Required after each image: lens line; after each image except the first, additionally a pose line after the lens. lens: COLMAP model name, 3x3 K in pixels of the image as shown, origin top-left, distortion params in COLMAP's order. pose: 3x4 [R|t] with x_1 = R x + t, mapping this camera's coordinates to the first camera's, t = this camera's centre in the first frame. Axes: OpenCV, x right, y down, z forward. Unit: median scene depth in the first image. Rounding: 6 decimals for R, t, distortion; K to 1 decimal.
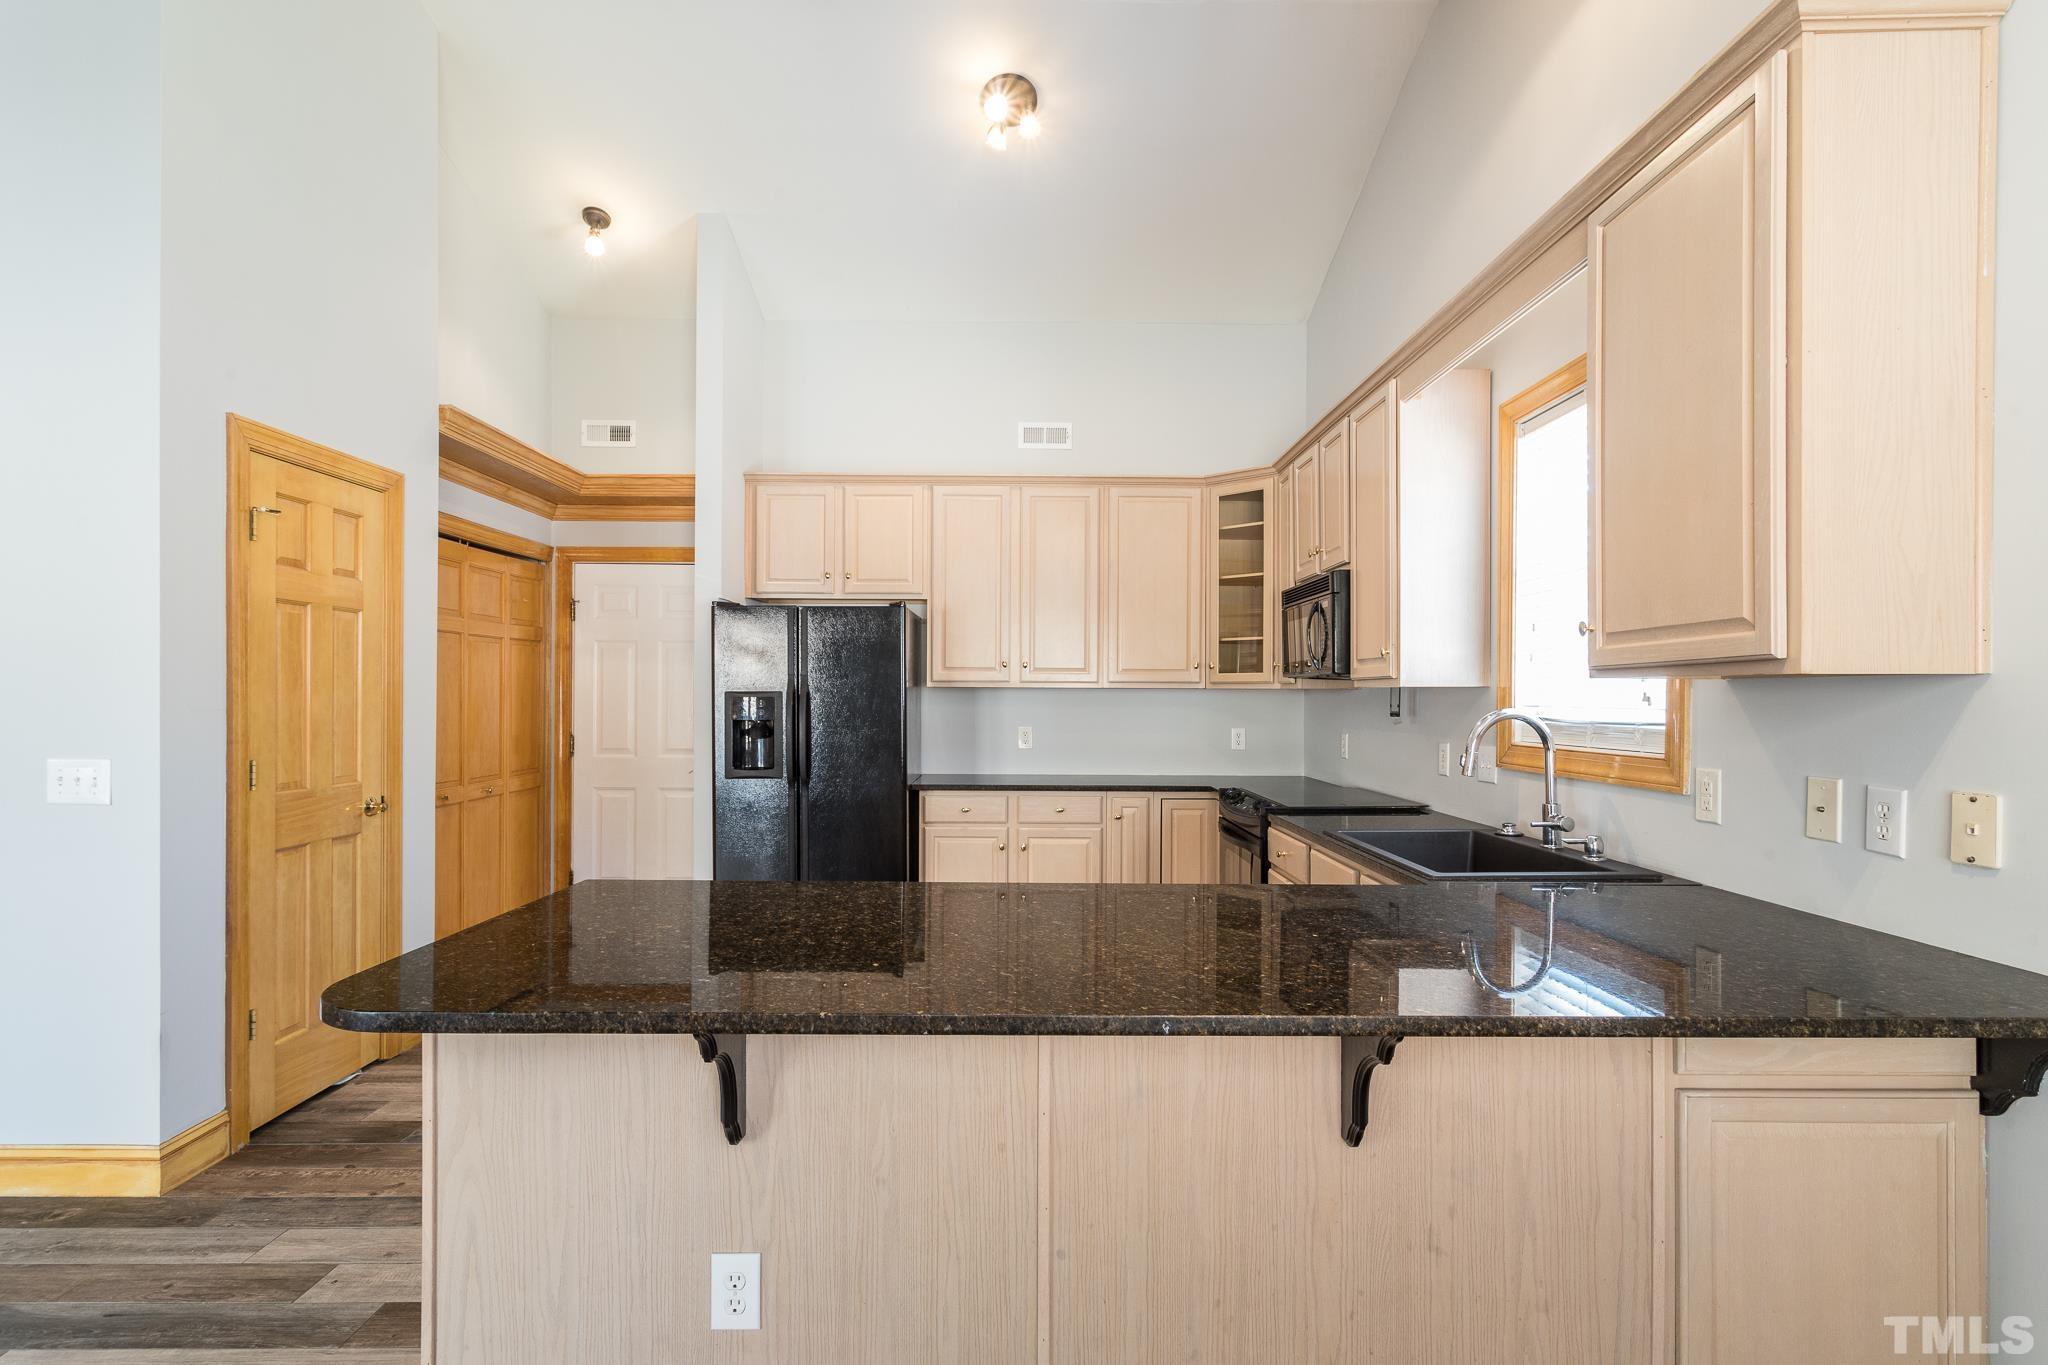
lens RADIAL K [[976.3, 0, 1027.6], [0, 976.3, 698.7], [0, 0, 1]] dist [-0.001475, 0.000223]
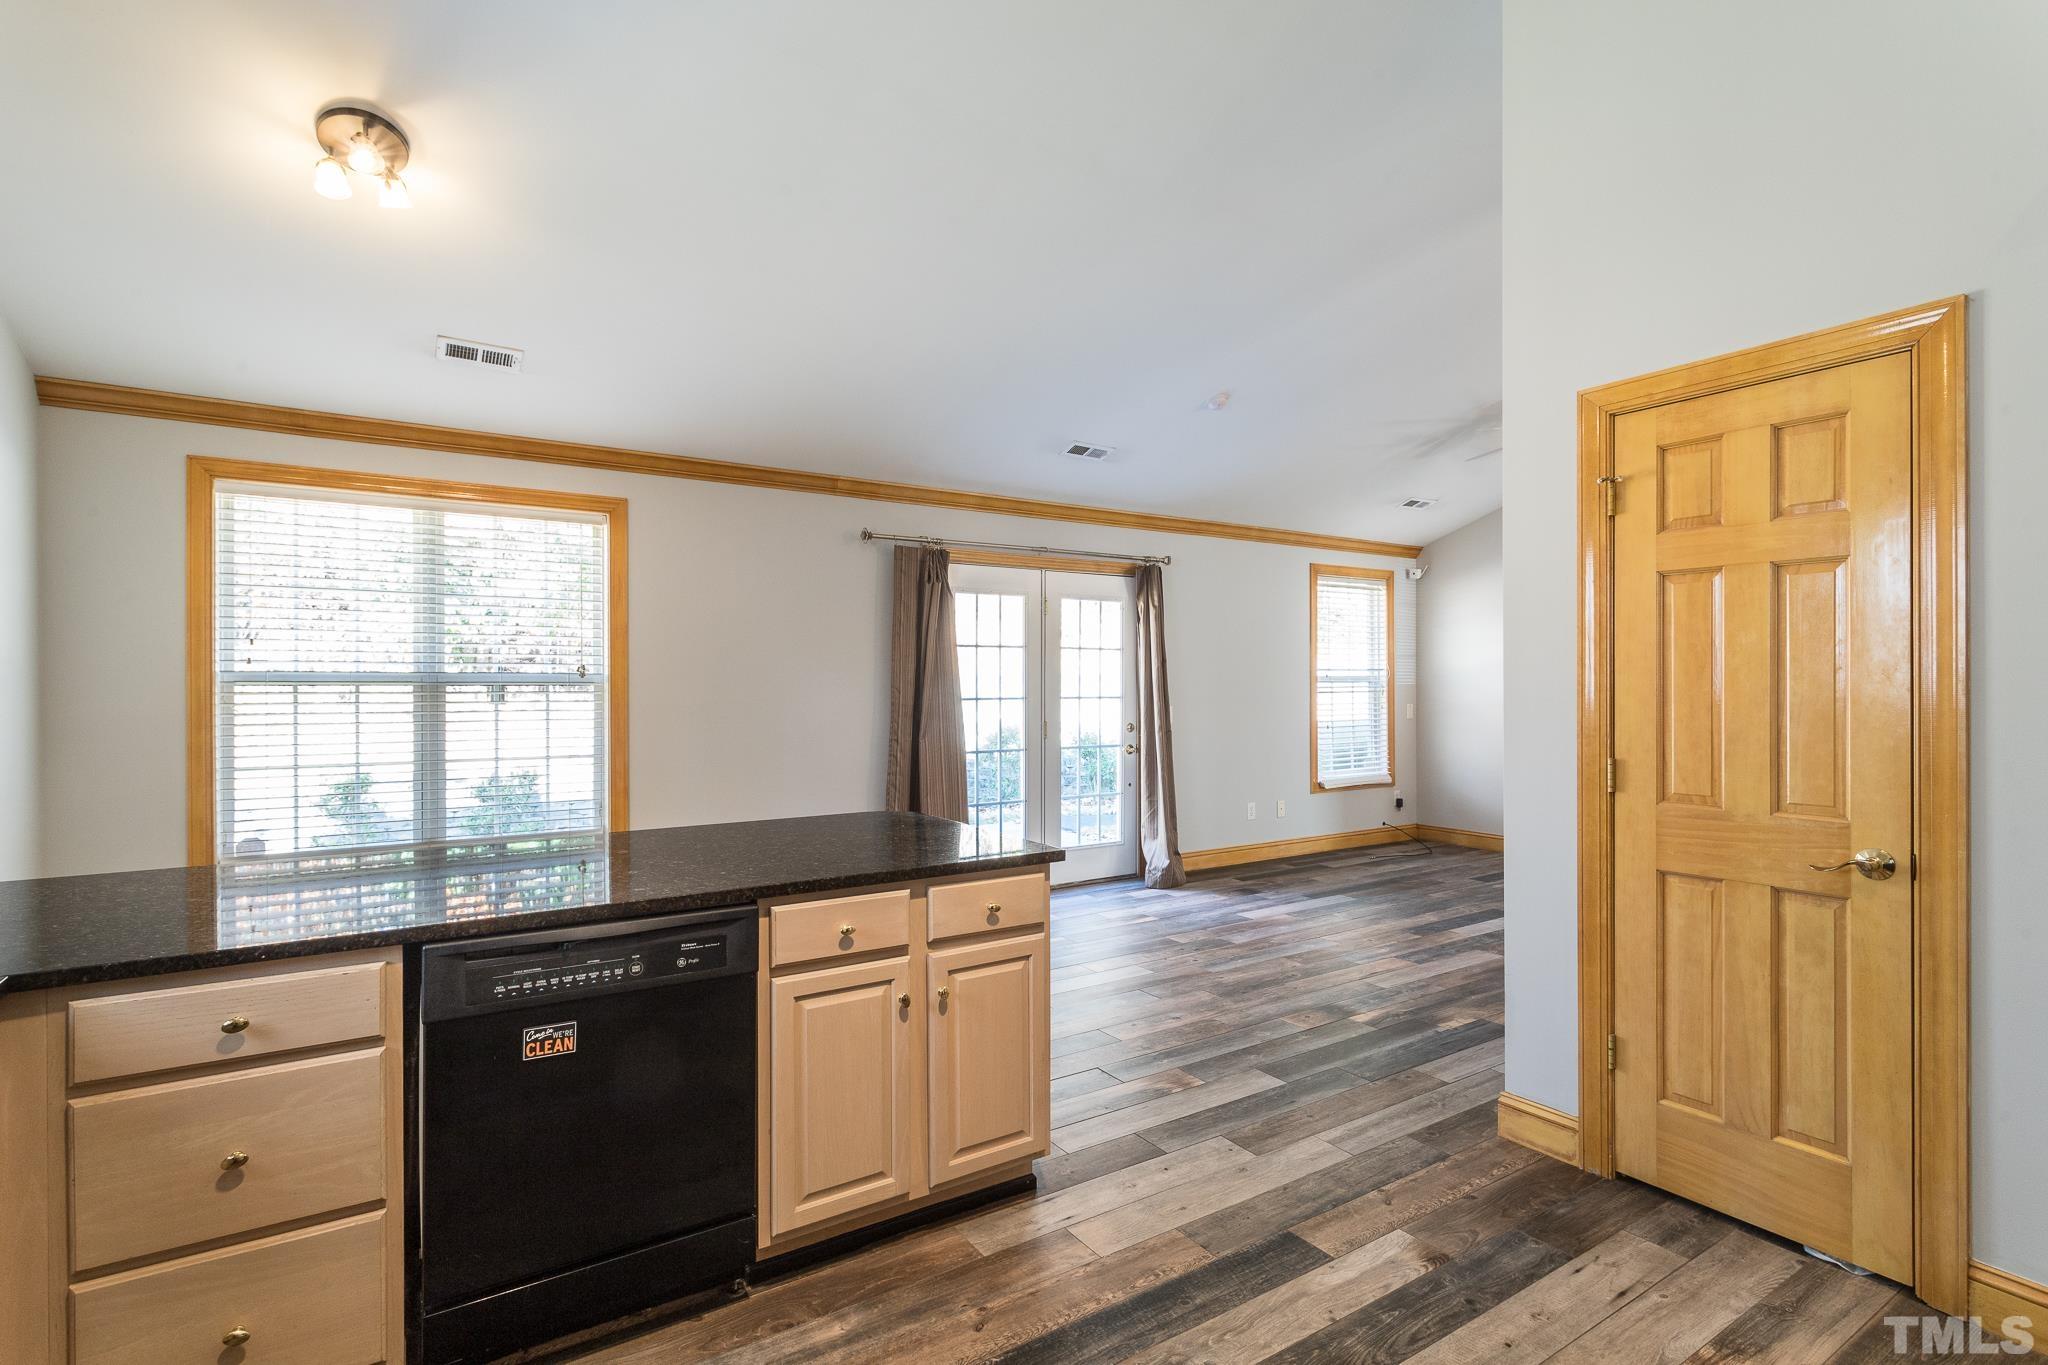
lens RADIAL K [[972.2, 0, 1033.6], [0, 972.2, 686.9], [0, 0, 1]] dist [0.001585, -0.000498]
pose [[-0.841277, -0.002946, -0.540597, 0.111795], [-0.004216, 0.999990, 0.001111, -0.001796], [0.540588, 0.003214, -0.841281, 1.135046]]
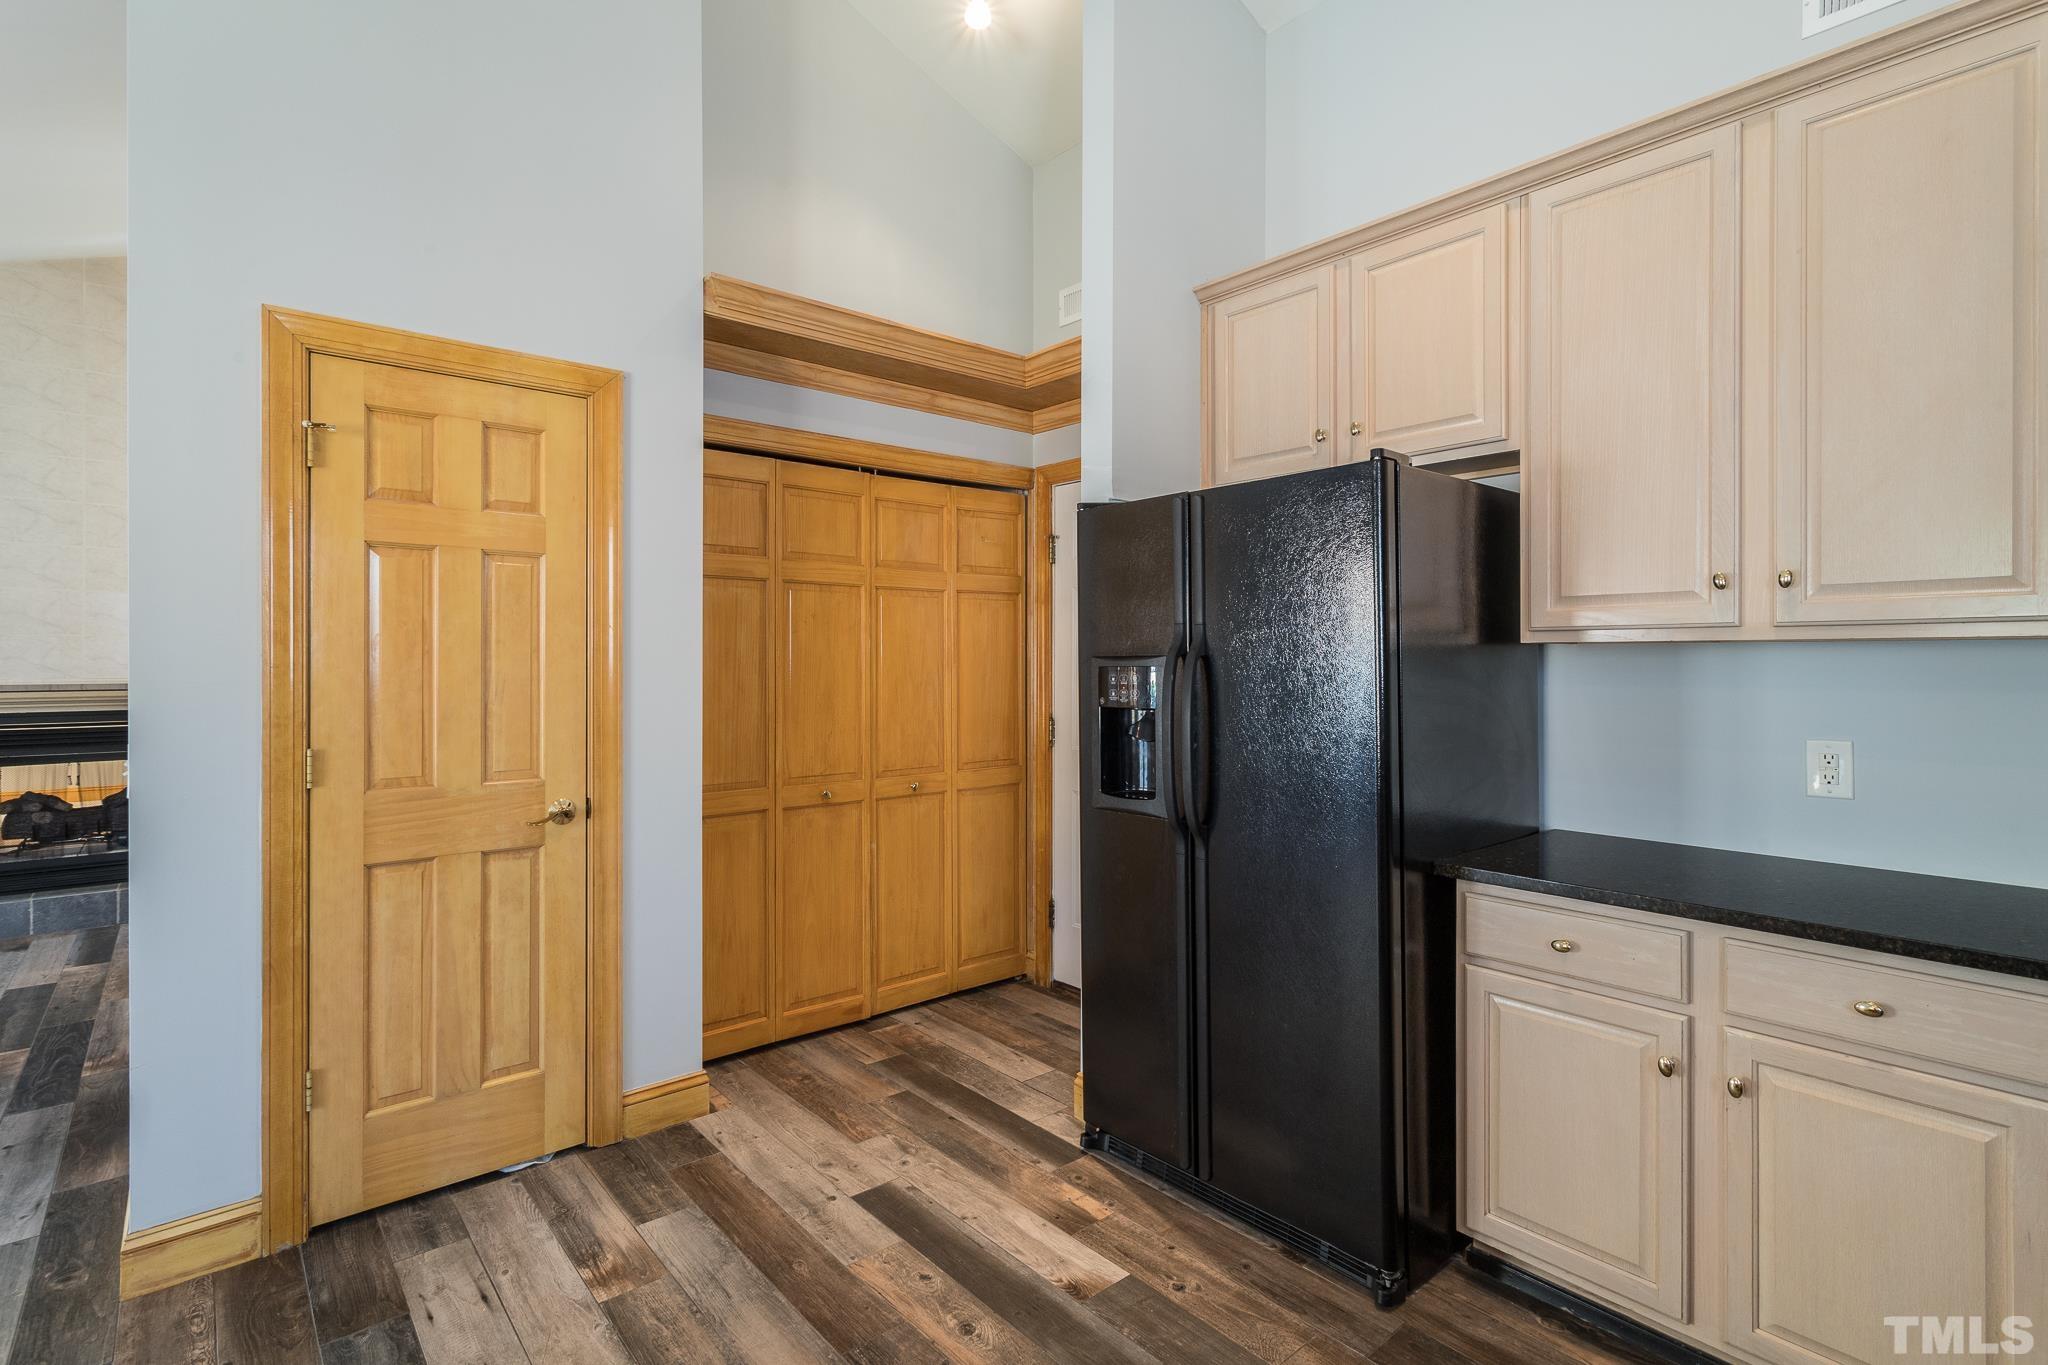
lens RADIAL K [[977.7, 0, 1025.4], [0, 977.7, 660.6], [0, 0, 1]] dist [0.002310, 0.000924]
pose [[0.641588, -0.005712, -0.767029, 0.132605], [0.000878, 0.999977, -0.006713, -0.001638], [0.767049, 0.003634, 0.641578, 0.723758]]
